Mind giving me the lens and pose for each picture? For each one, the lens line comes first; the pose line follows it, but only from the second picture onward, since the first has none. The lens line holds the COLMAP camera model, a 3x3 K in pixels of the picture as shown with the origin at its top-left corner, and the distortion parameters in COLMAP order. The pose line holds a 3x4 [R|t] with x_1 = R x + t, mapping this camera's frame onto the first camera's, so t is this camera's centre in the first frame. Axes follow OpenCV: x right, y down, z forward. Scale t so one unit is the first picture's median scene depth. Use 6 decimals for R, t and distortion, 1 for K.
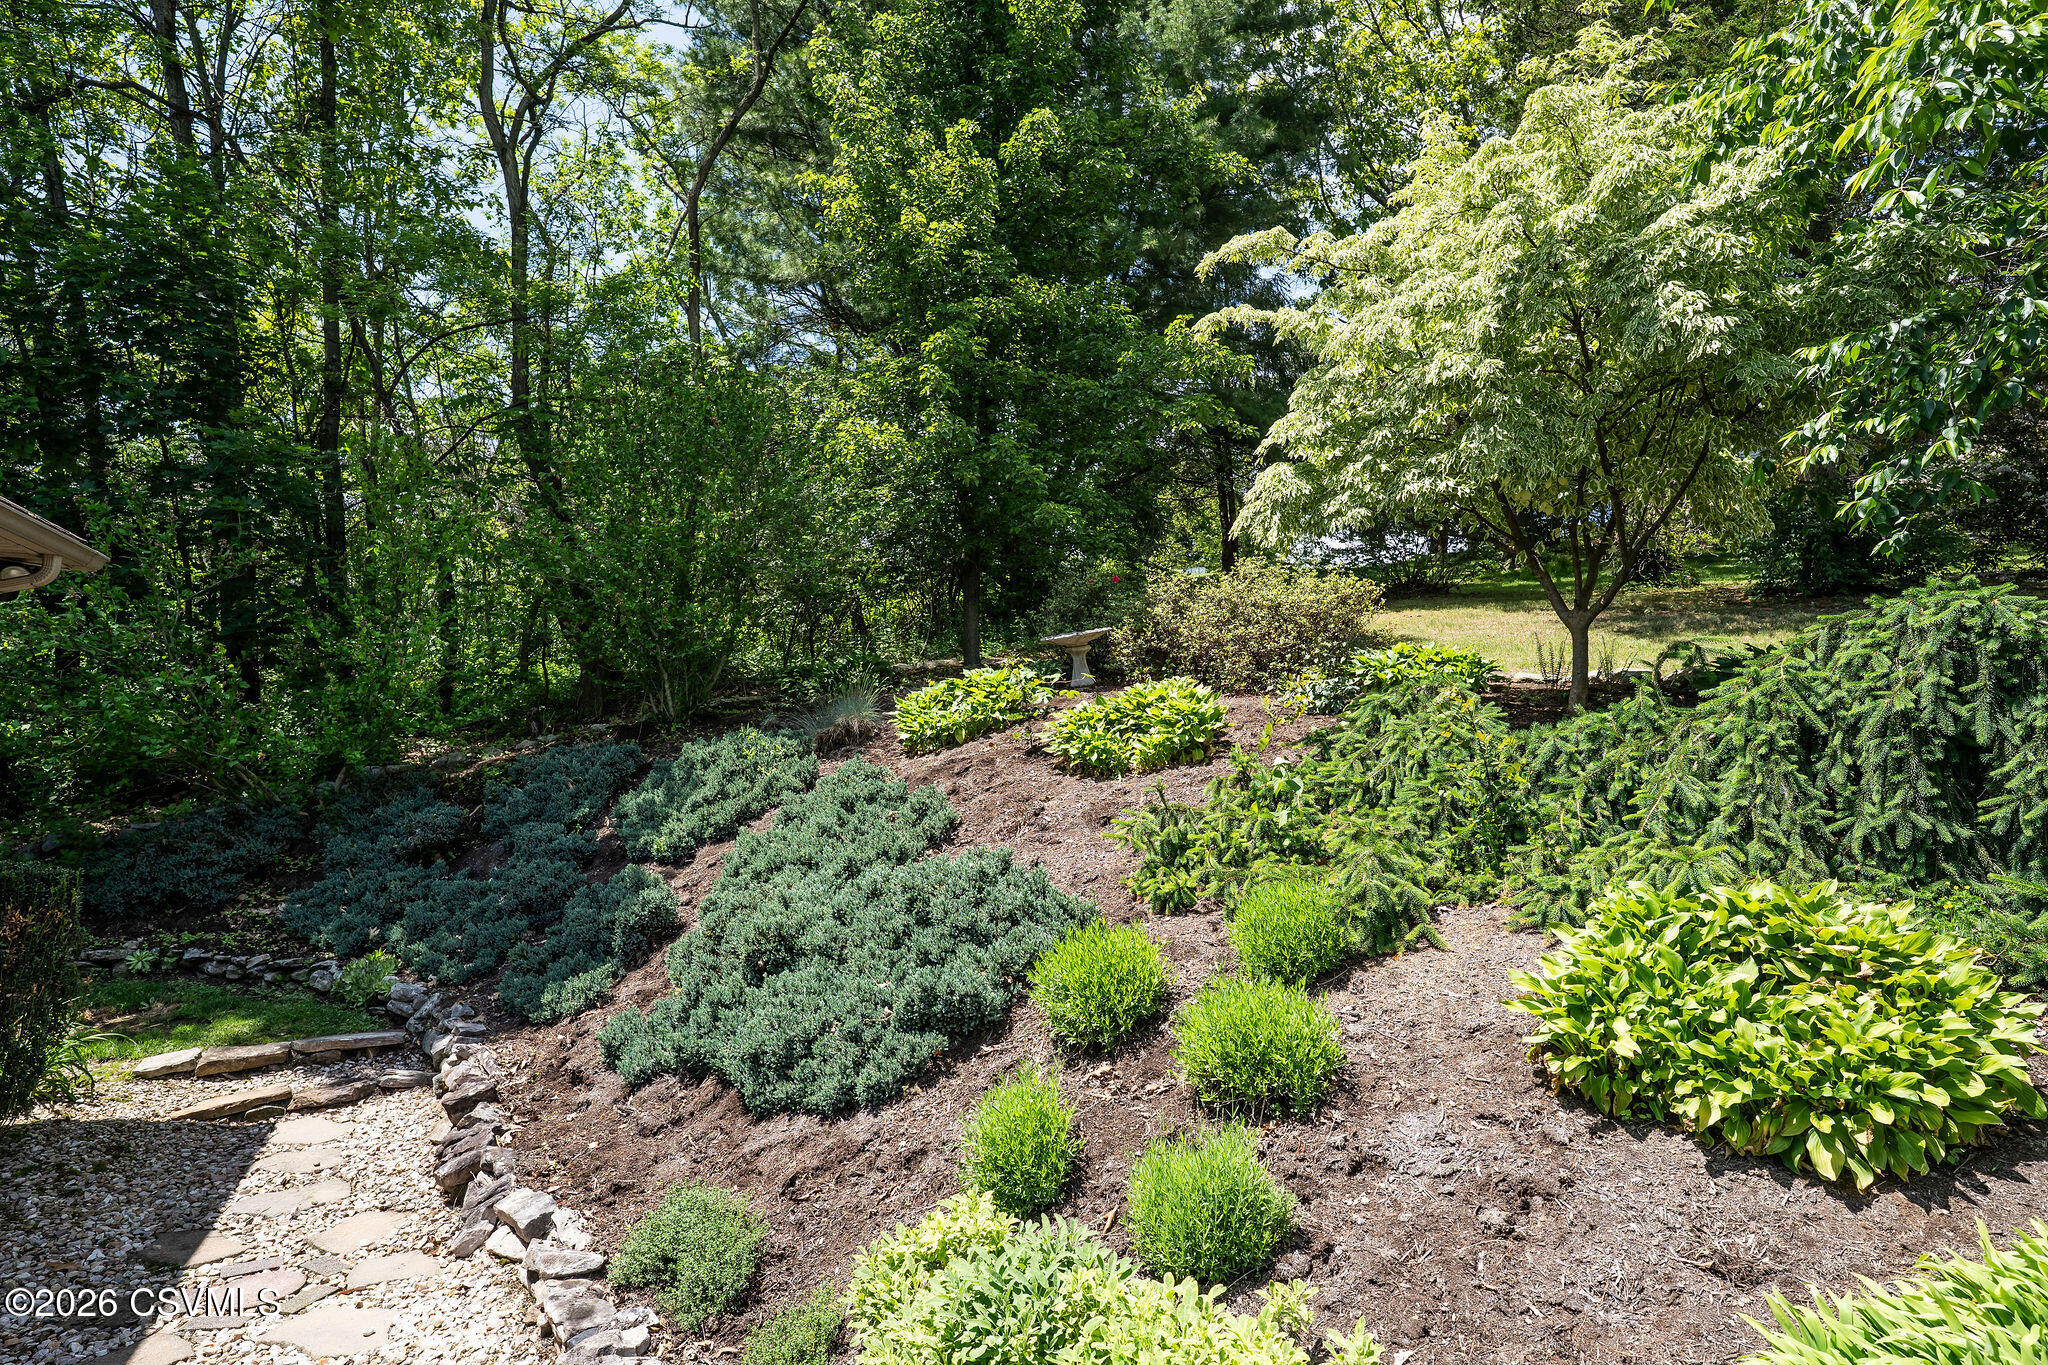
lens RADIAL K [[1166.3, 0, 1024.0], [0, 1166.3, 682.5], [0, 0, 1]] dist [-0.031384, 0.029251]
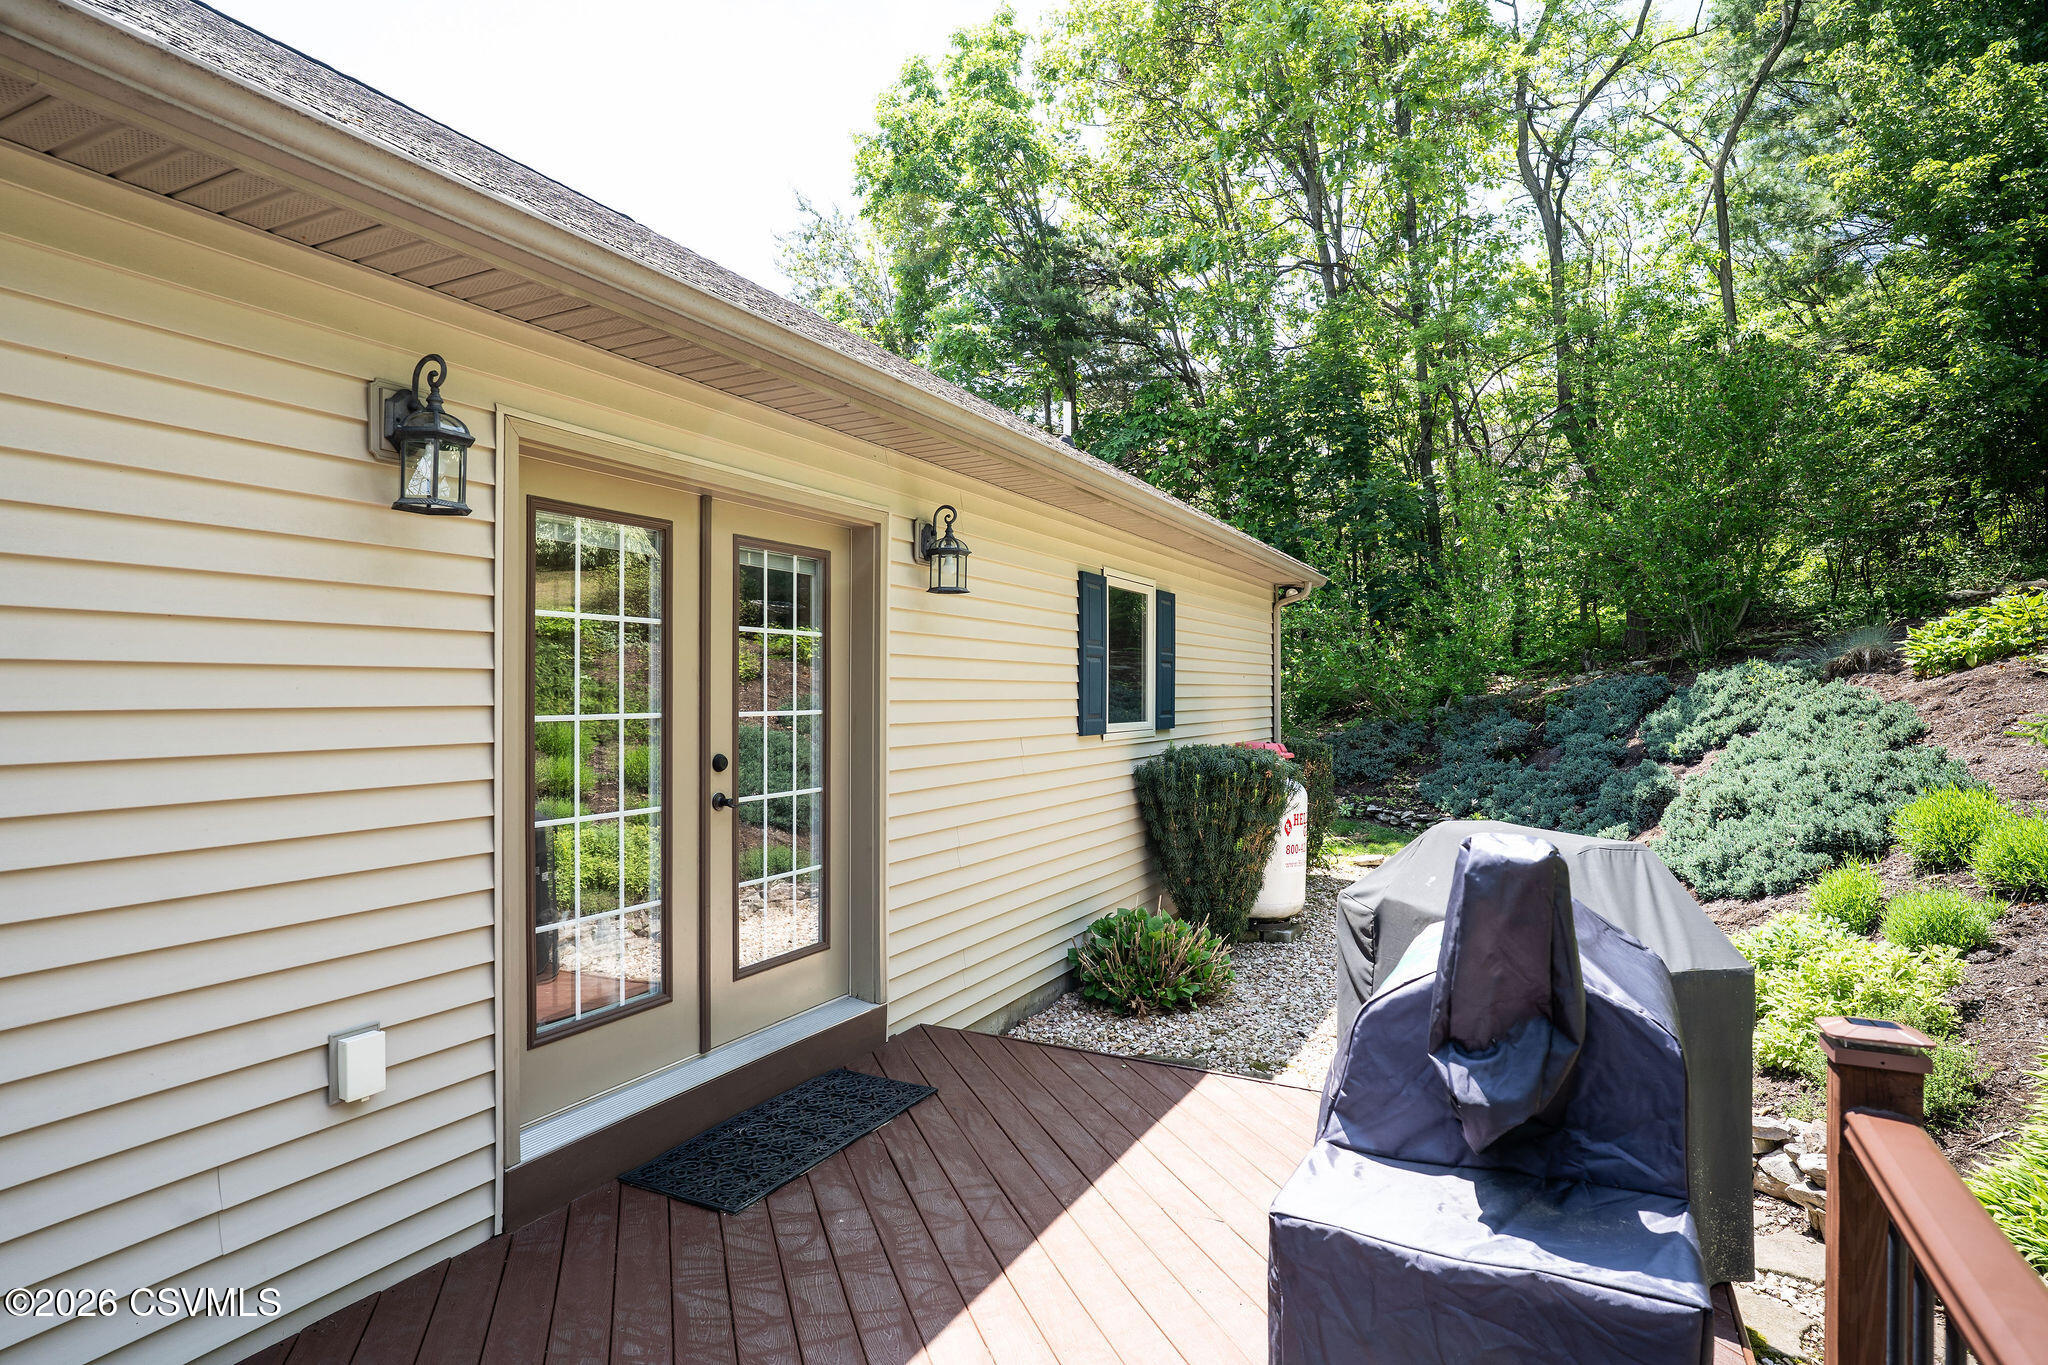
lens RADIAL K [[1134.7, 0, 1024.0], [0, 1134.7, 682.5], [0, 0, 1]] dist [-0.004356, 0.002366]
pose [[0.634040, -0.018630, -0.773076, 0.248410], [0.056962, 0.998119, 0.022665, -0.010211], [0.771200, -0.058407, 0.633908, -0.446611]]
